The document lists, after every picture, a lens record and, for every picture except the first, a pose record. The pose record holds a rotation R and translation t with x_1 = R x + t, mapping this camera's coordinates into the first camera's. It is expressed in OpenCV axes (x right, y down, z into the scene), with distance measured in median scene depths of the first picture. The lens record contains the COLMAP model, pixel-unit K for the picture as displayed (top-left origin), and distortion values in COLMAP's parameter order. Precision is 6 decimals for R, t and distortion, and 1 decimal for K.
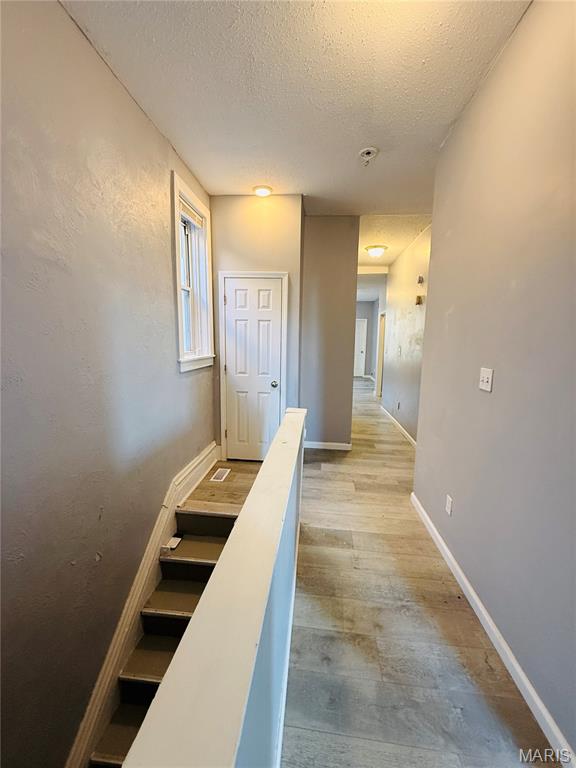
lens RADIAL K [[306.7, 0, 291.4], [0, 306.7, 384.8], [0, 0, 1]] dist [0.000145, -0.000256]
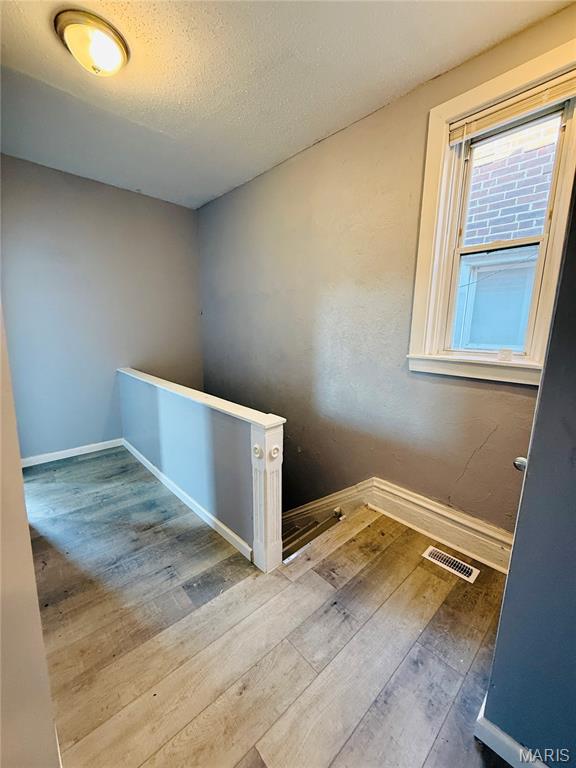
lens RADIAL K [[306.7, 0, 290.7], [0, 306.7, 384.3], [0, 0, 1]] dist [0.000145, -0.000256]
pose [[-0.657006, 0.105041, -0.746532, 0.552842], [-0.145671, 0.953895, 0.262420, -0.212585], [0.739678, 0.281160, -0.611413, 1.543567]]
